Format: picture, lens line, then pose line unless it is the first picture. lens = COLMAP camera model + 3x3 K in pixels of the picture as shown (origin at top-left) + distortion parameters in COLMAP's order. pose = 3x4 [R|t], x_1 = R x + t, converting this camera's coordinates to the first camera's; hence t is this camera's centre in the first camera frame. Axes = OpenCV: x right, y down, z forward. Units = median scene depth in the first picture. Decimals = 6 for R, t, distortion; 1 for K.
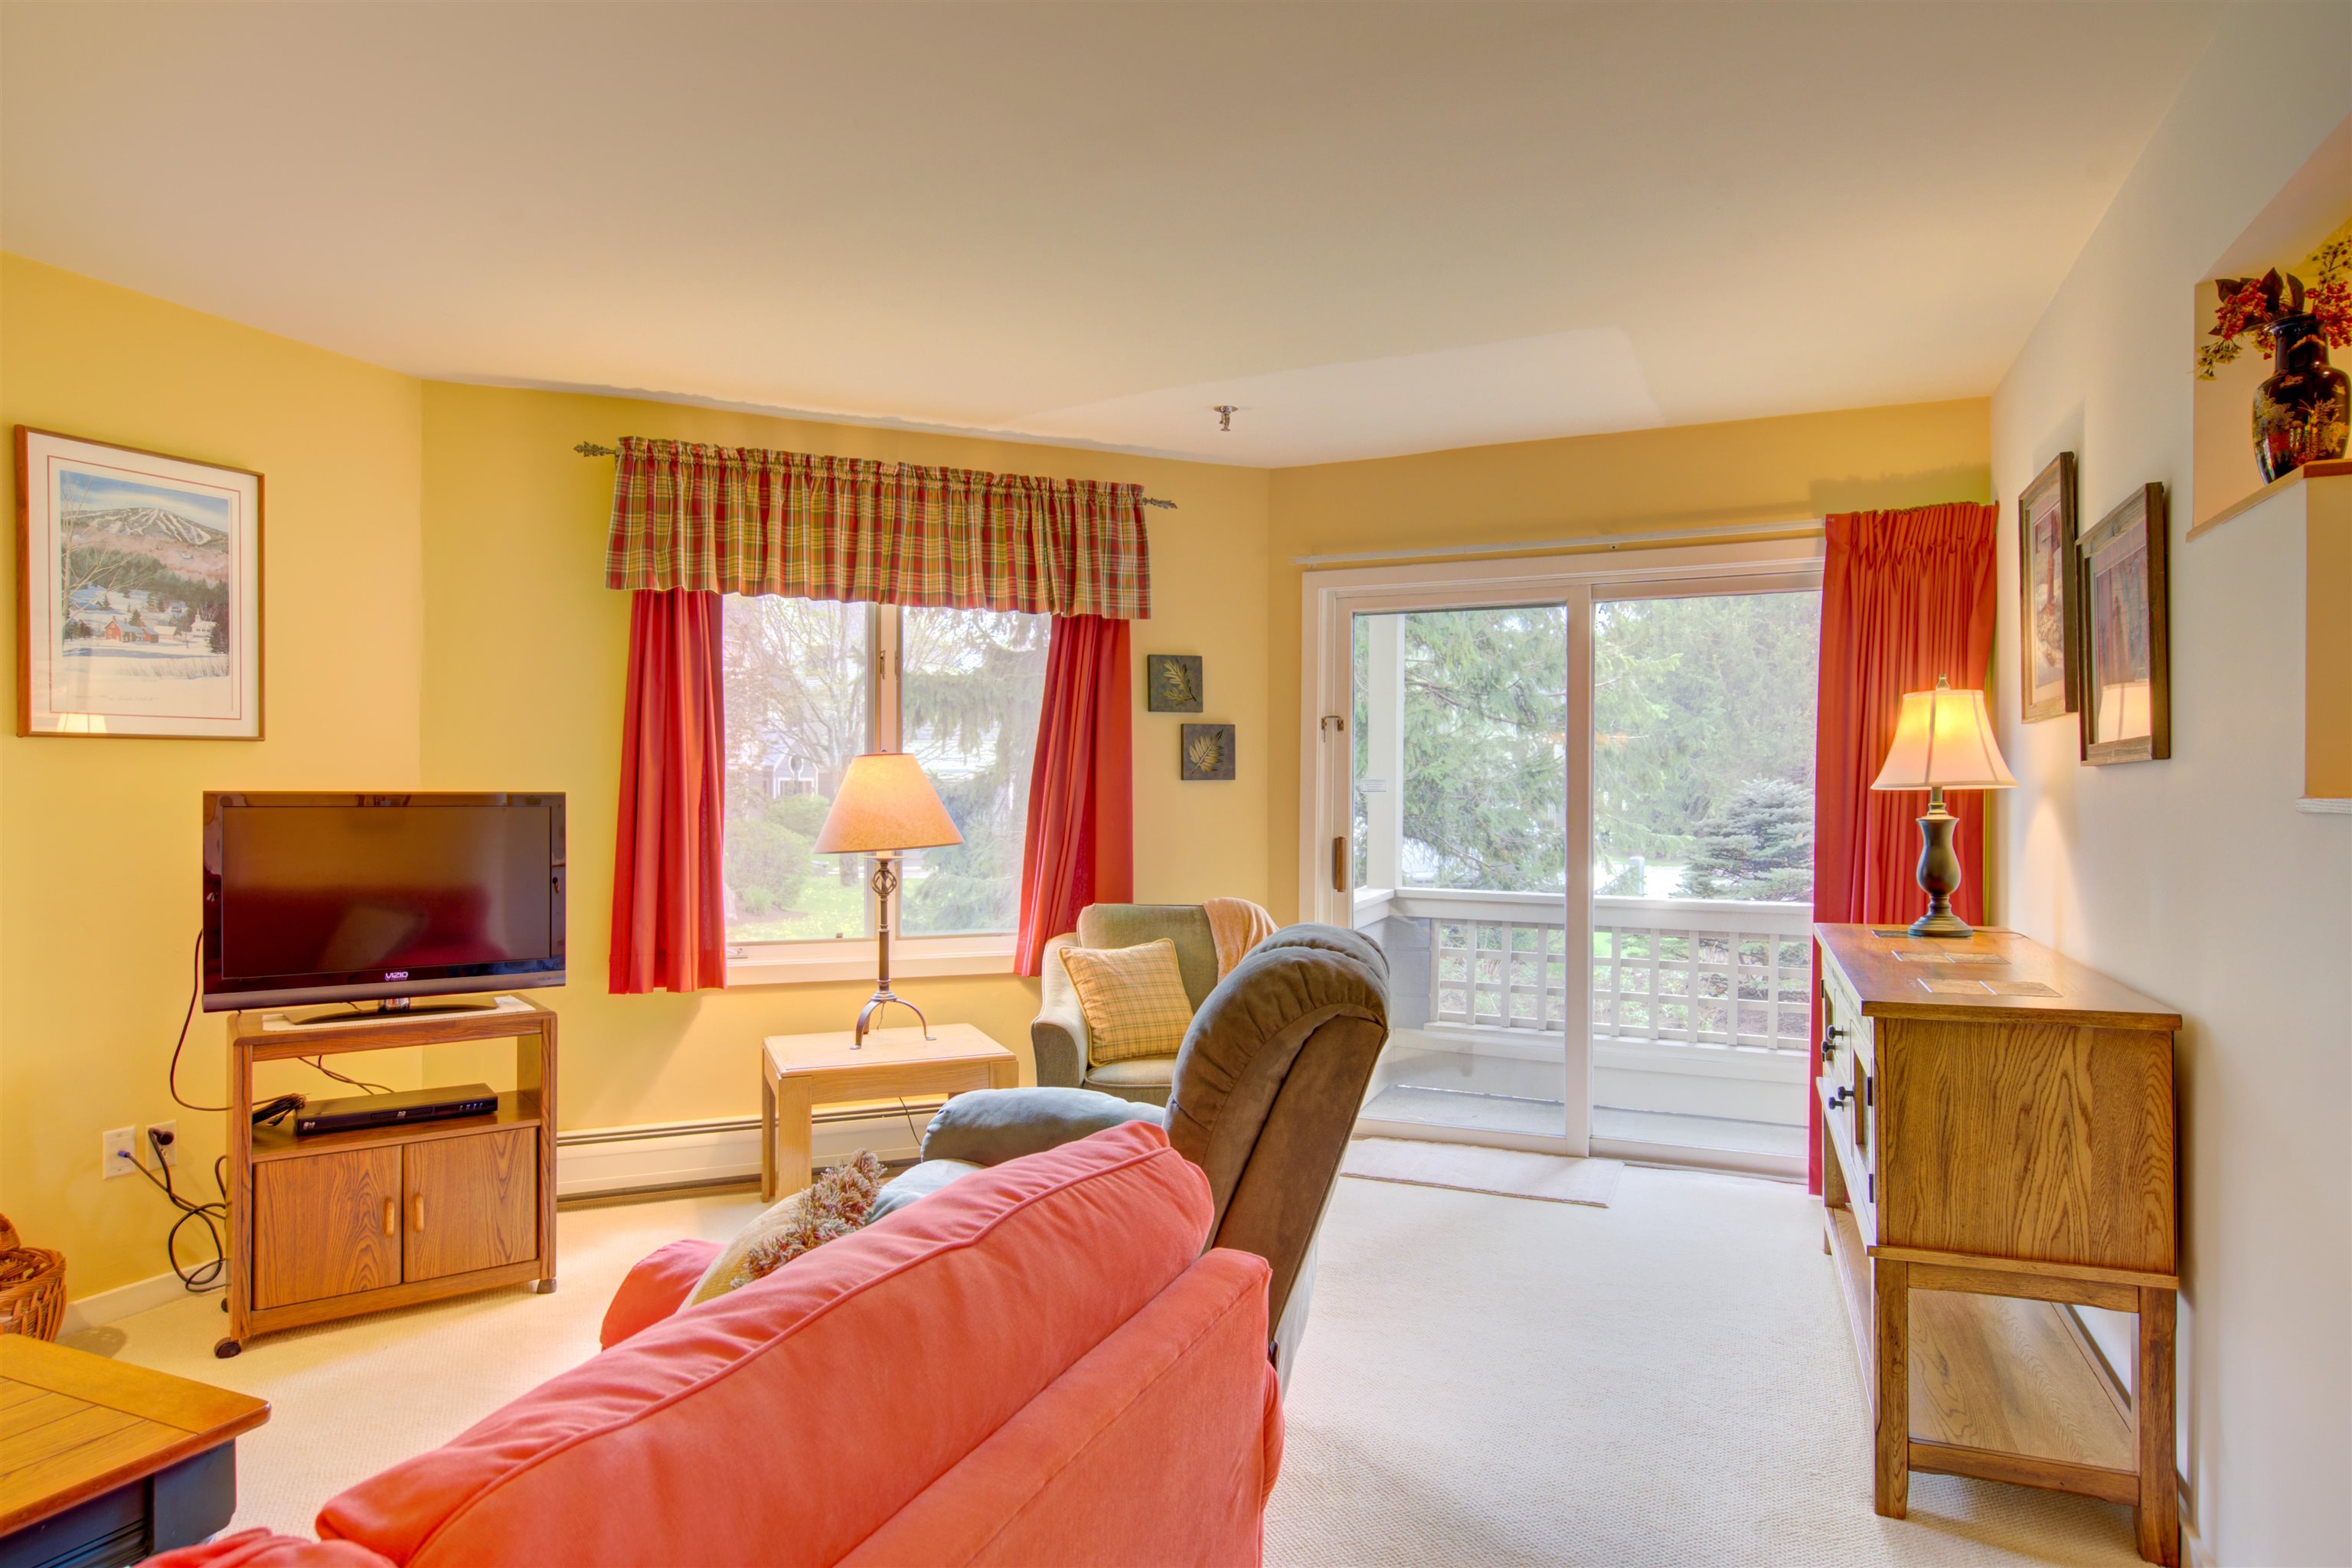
lens RADIAL K [[1356.0, 0, 1167.8], [0, 1356.0, 800.5], [0, 0, 1]] dist [0.005498, -0.002609]
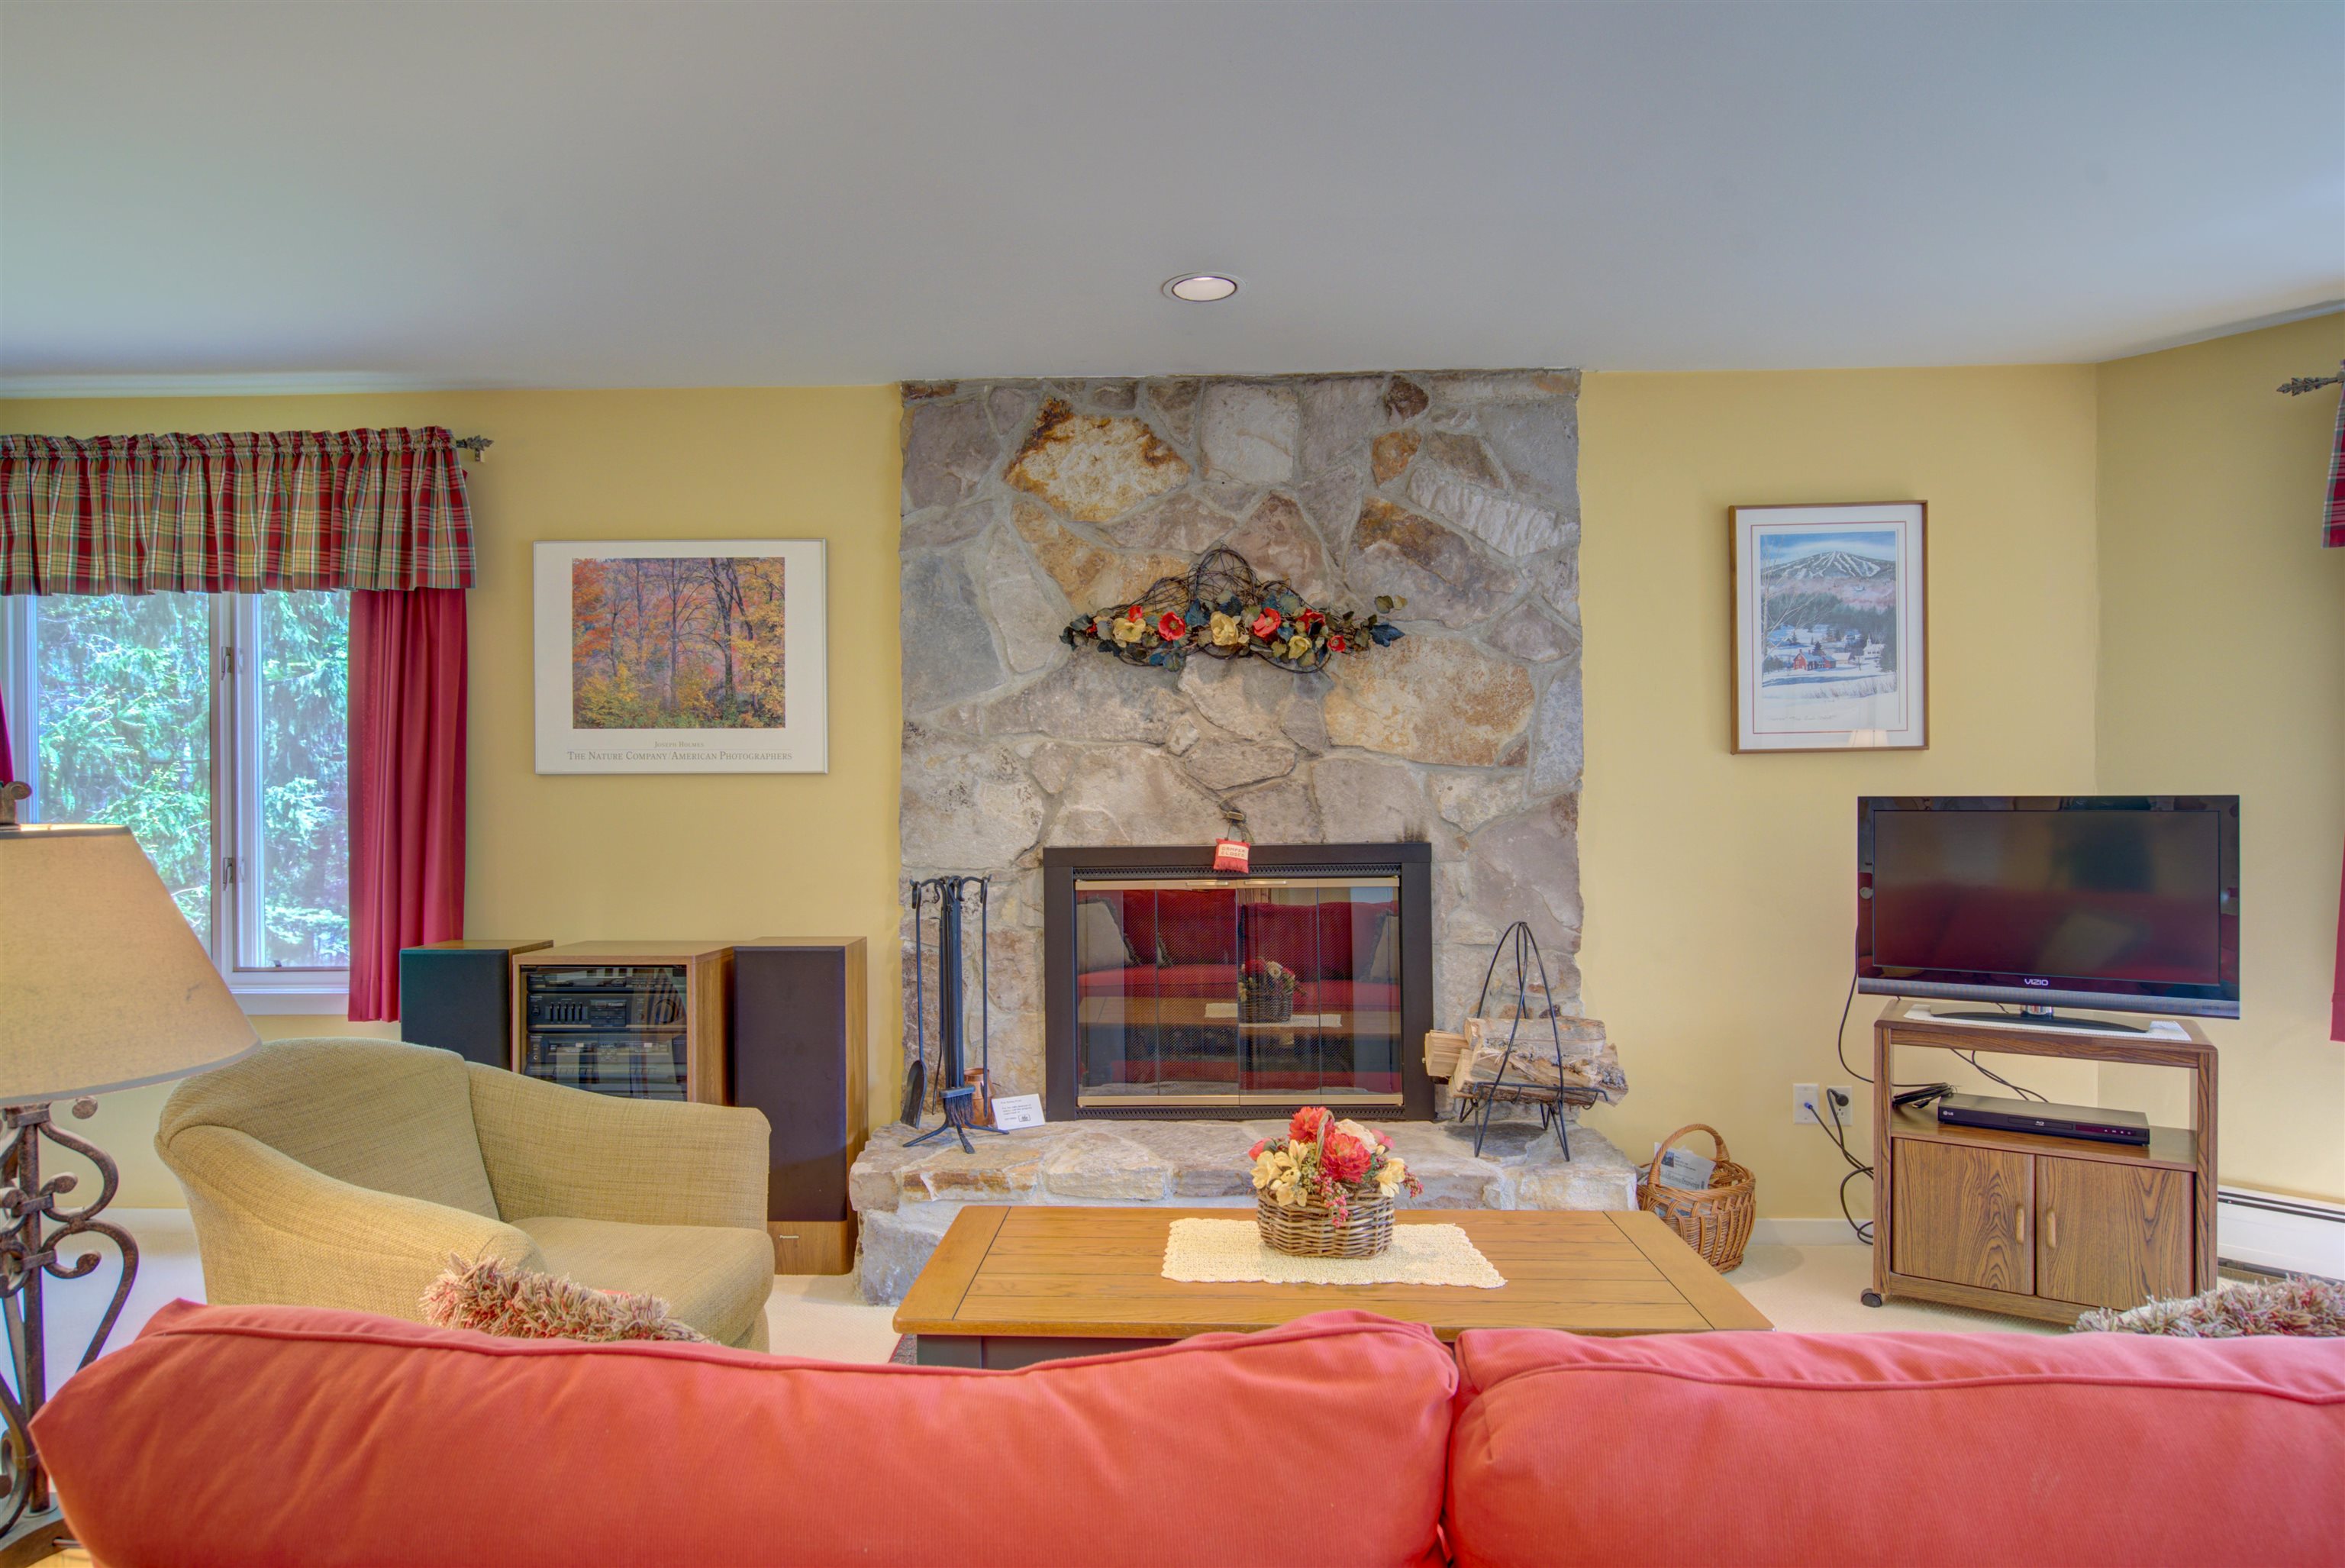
lens RADIAL K [[1352.0, 0, 1164.3], [0, 1352.0, 800.4], [0, 0, 1]] dist [0.005498, -0.002609]
pose [[0.364955, -0.003090, -0.931020, 0.117259], [0.000027, 0.999995, -0.003308, 0.000122], [0.931025, 0.001182, 0.364953, 0.052360]]
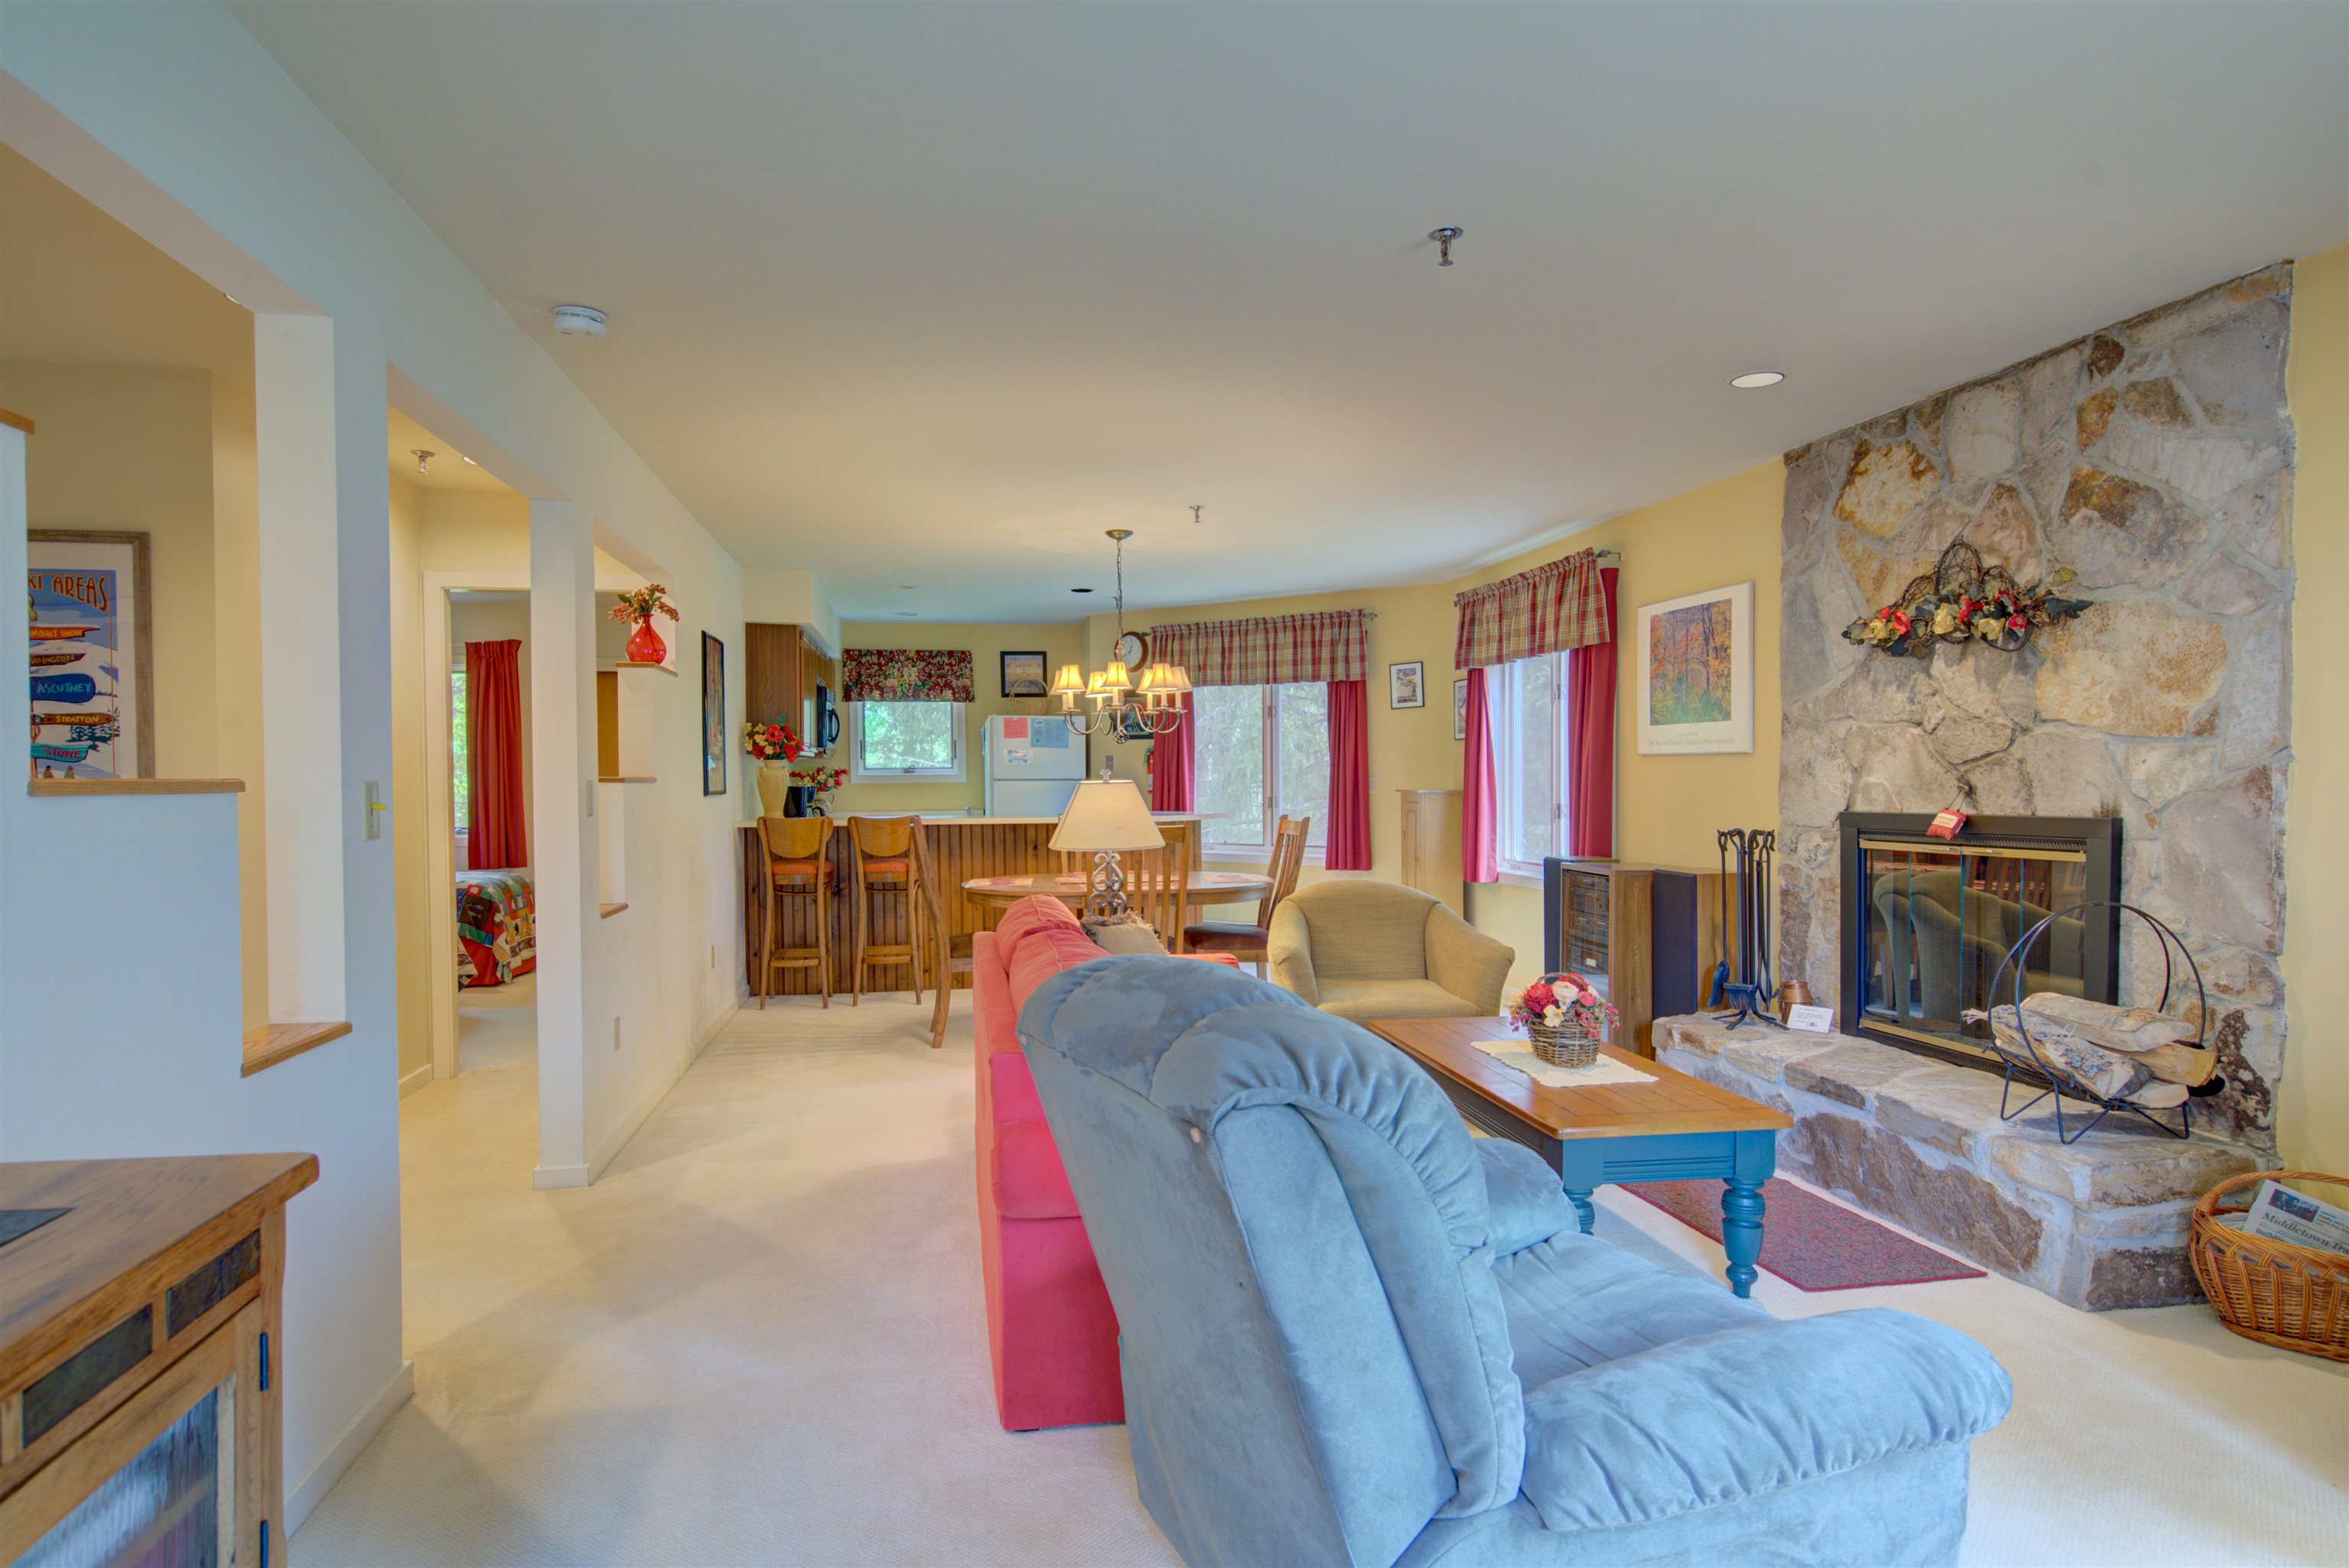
lens RADIAL K [[1339.9, 0, 1167.9], [0, 1339.9, 802.8], [0, 0, 1]] dist [-0.002720, -0.002413]
pose [[-0.835565, 0.011779, -0.549266, 0.369362], [-0.002001, 0.999698, 0.024482, -0.005581], [0.549389, 0.021556, -0.835289, 1.170763]]
